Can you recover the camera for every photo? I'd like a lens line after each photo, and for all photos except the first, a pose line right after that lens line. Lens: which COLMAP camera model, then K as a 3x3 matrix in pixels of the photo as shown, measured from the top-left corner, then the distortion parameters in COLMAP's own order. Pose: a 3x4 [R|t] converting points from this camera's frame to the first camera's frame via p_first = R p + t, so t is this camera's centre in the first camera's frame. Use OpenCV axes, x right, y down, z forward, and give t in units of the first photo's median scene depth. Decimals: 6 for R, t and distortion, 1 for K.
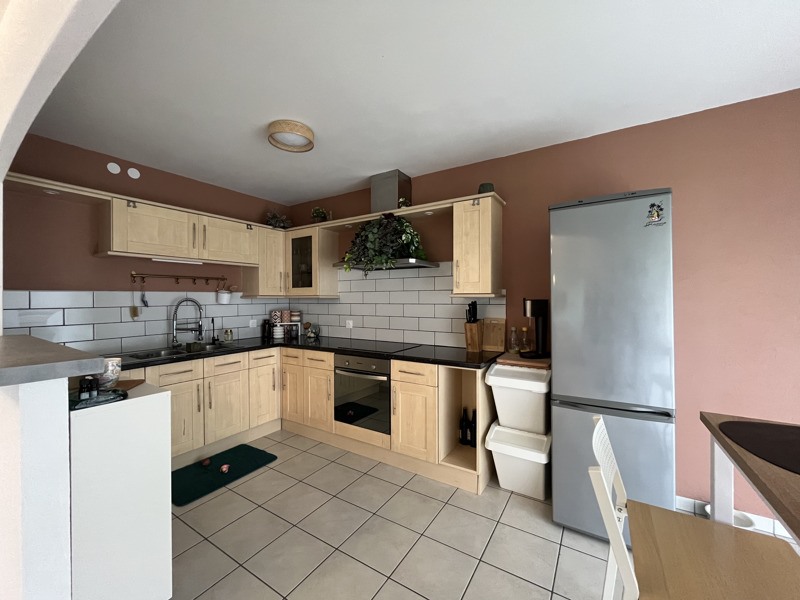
lens RADIAL K [[326.3, 0, 397.9], [0, 326.3, 300.5], [0, 0, 1]] dist [0.000111, 0.000016]
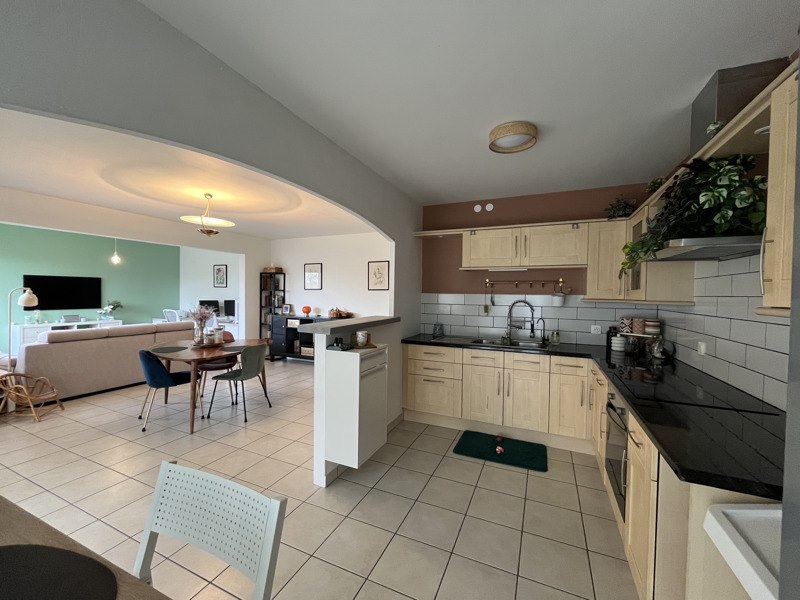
lens RADIAL K [[326.3, 0, 397.9], [0, 326.3, 300.5], [0, 0, 1]] dist [0.000111, 0.000016]
pose [[0.145669, 0.027416, -0.988953, 0.466357], [-0.023983, 0.999420, 0.024174, -0.023823], [0.989043, 0.020196, 0.146242, 0.409097]]
